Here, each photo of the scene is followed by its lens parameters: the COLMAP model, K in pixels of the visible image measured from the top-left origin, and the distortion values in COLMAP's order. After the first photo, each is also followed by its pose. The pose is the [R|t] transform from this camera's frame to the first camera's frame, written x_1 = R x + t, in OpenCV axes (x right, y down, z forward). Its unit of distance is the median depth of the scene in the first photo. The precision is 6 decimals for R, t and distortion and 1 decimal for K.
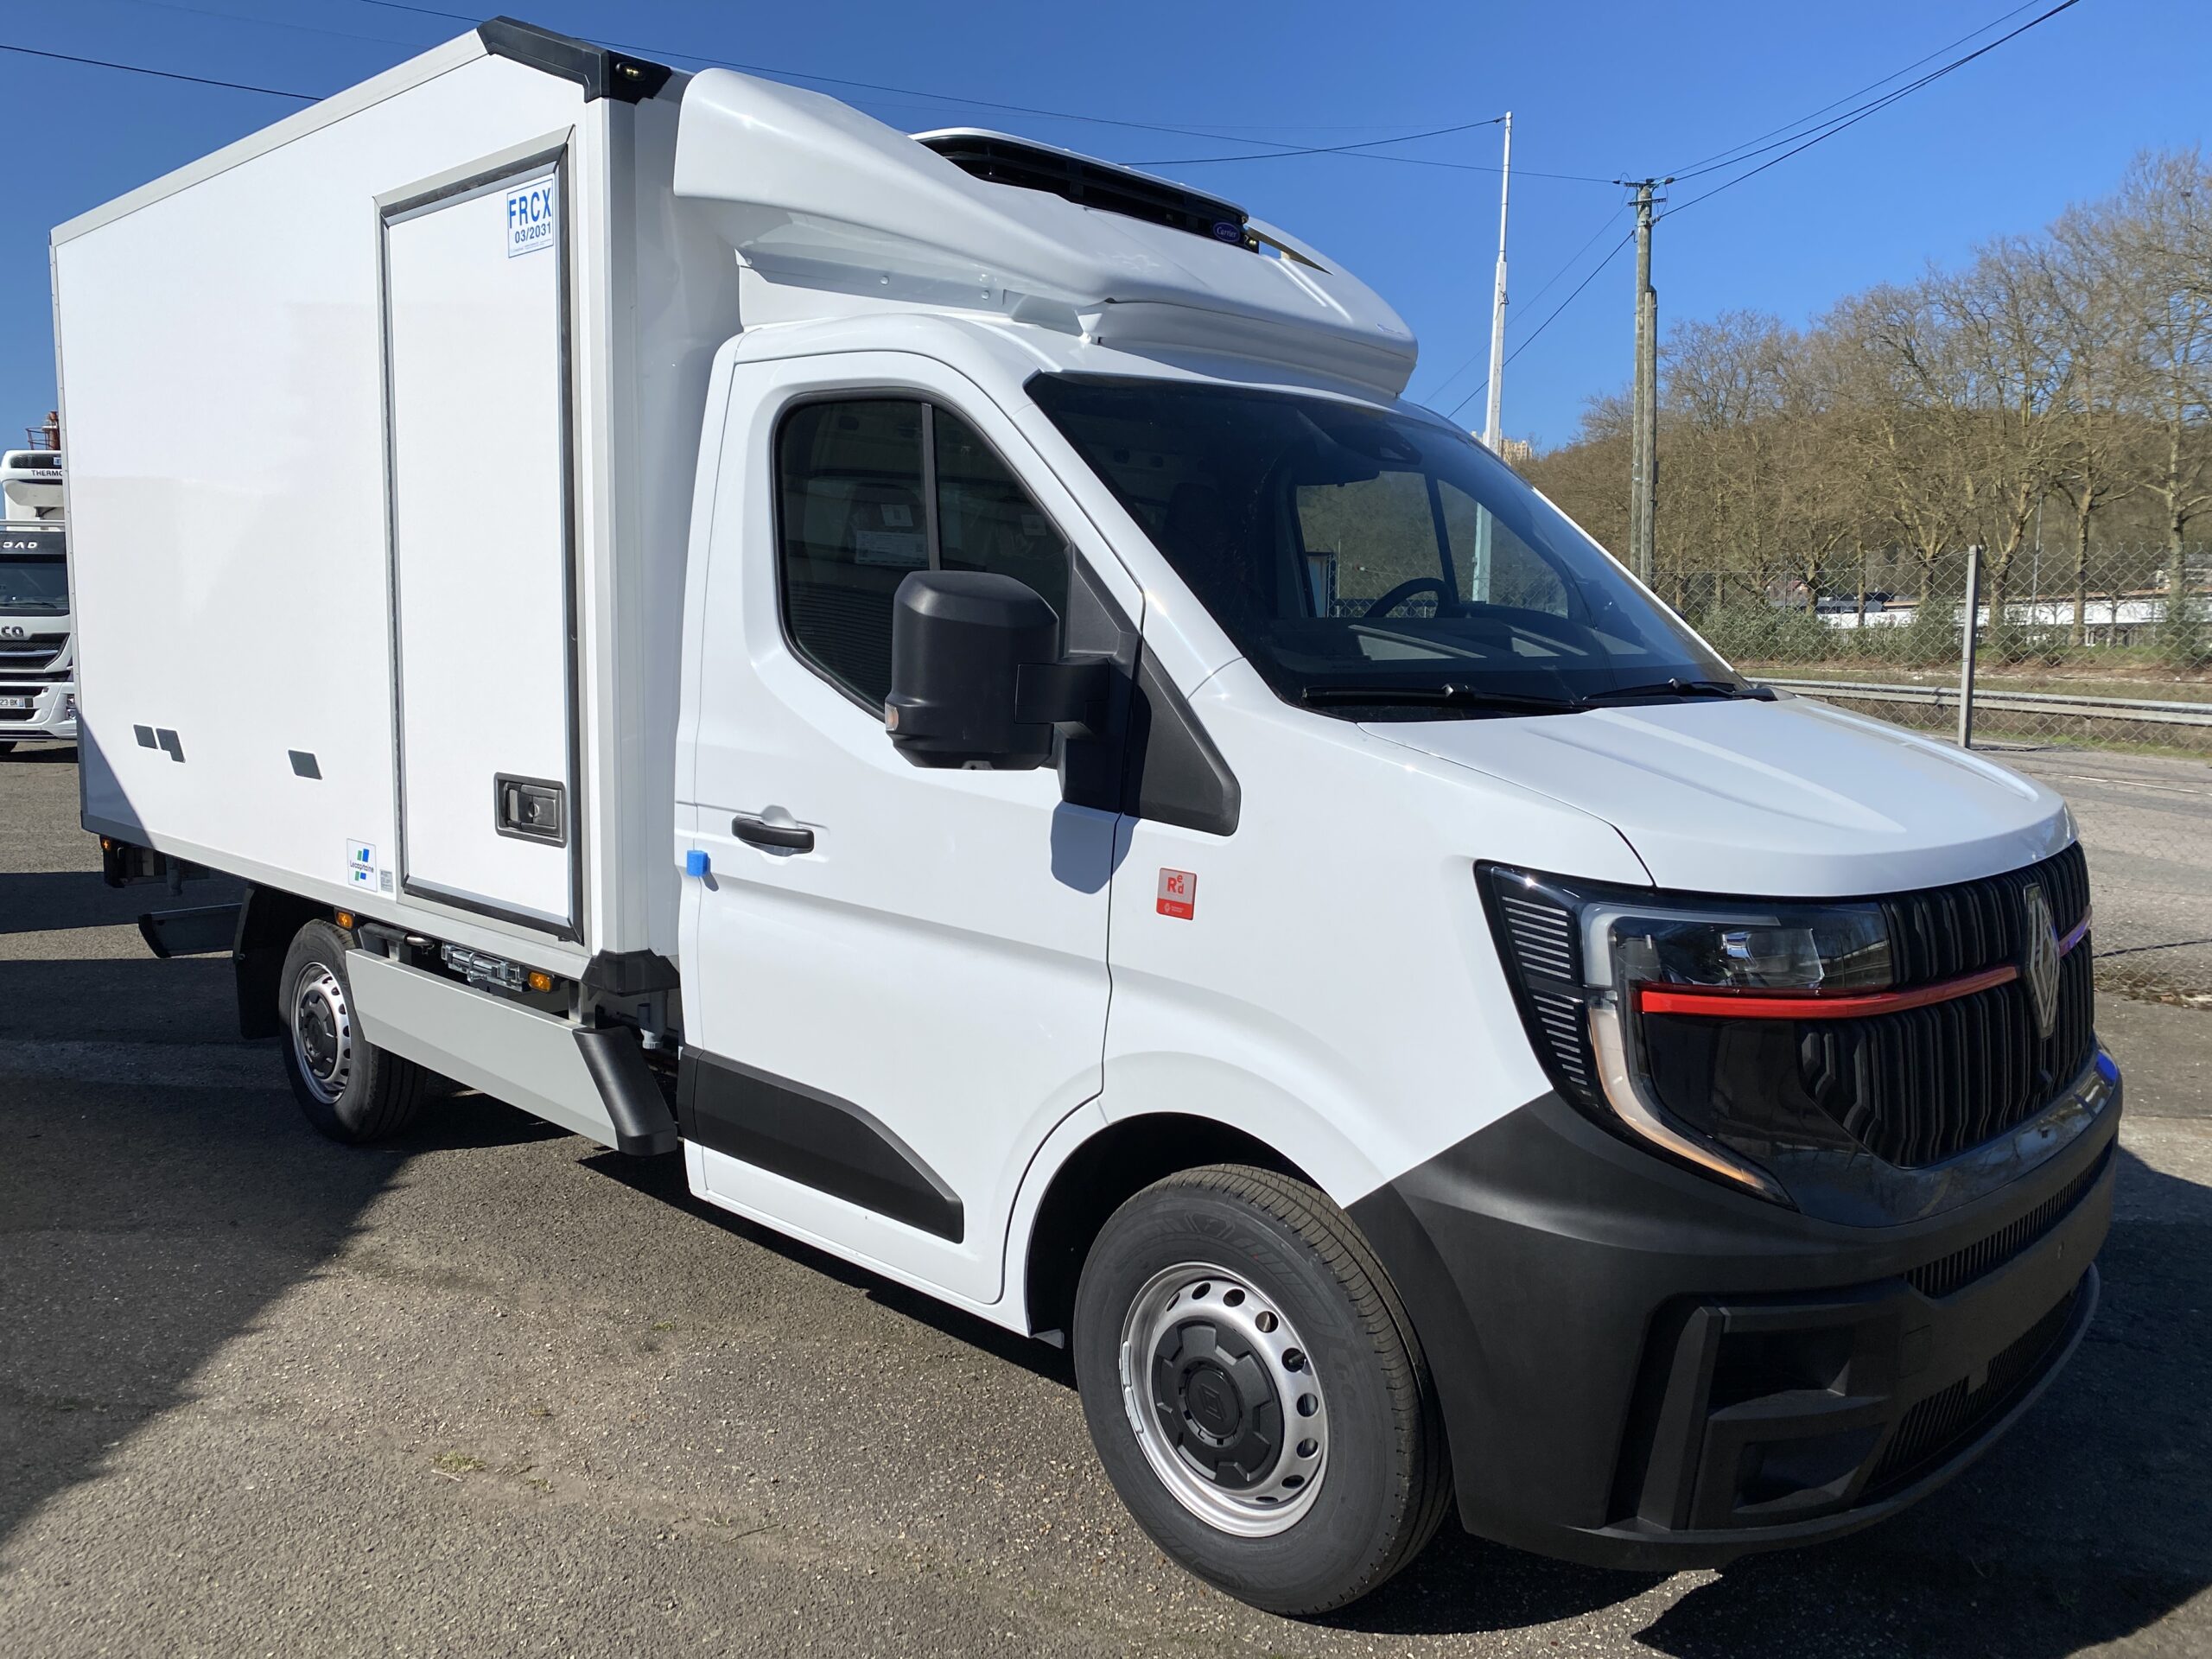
lens RADIAL K [[1703.1, 0, 1106.0], [0, 1703.1, 829.5], [0, 0, 1]] dist [0.018073, 0.002398]
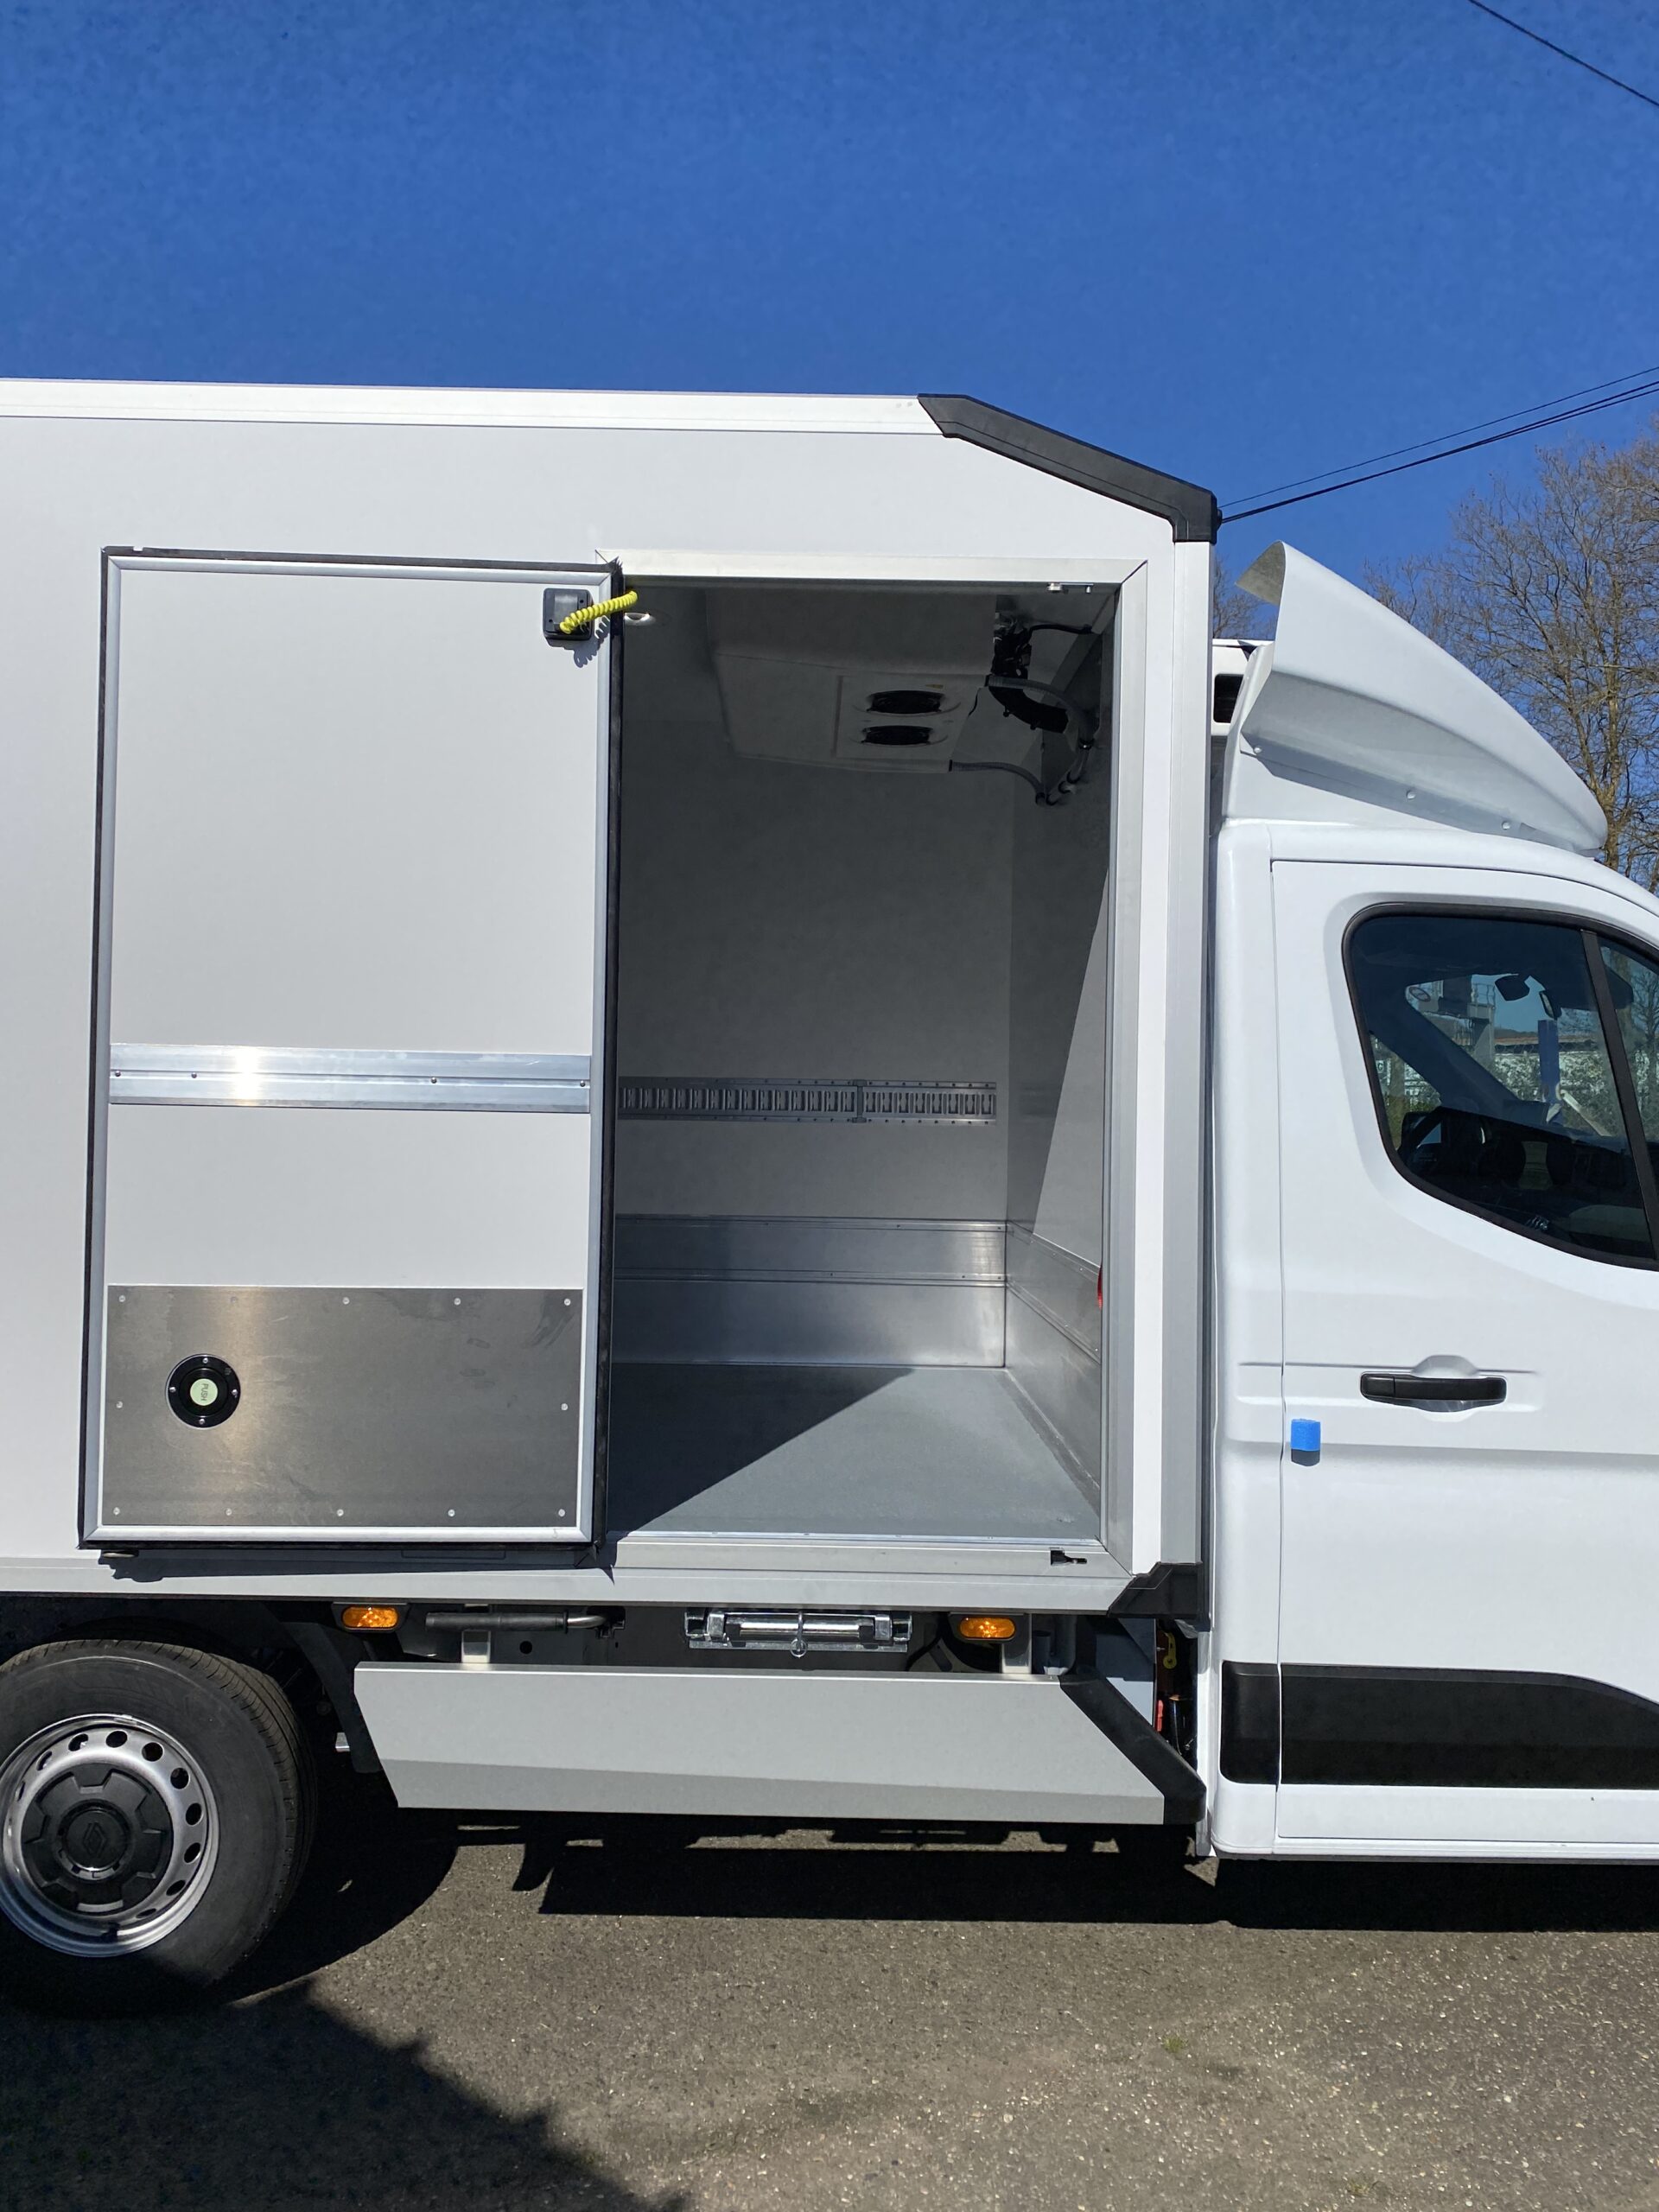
lens RADIAL K [[1703.1, 0, 829.5], [0, 1703.1, 1106.0], [0, 0, 1]] dist [0.018073, 0.002398]
pose [[0.719670, 0.002060, 0.694313, -0.994218], [0.080107, 0.993071, -0.085980, -0.087524], [-0.689680, 0.117497, 0.714518, 0.538428]]
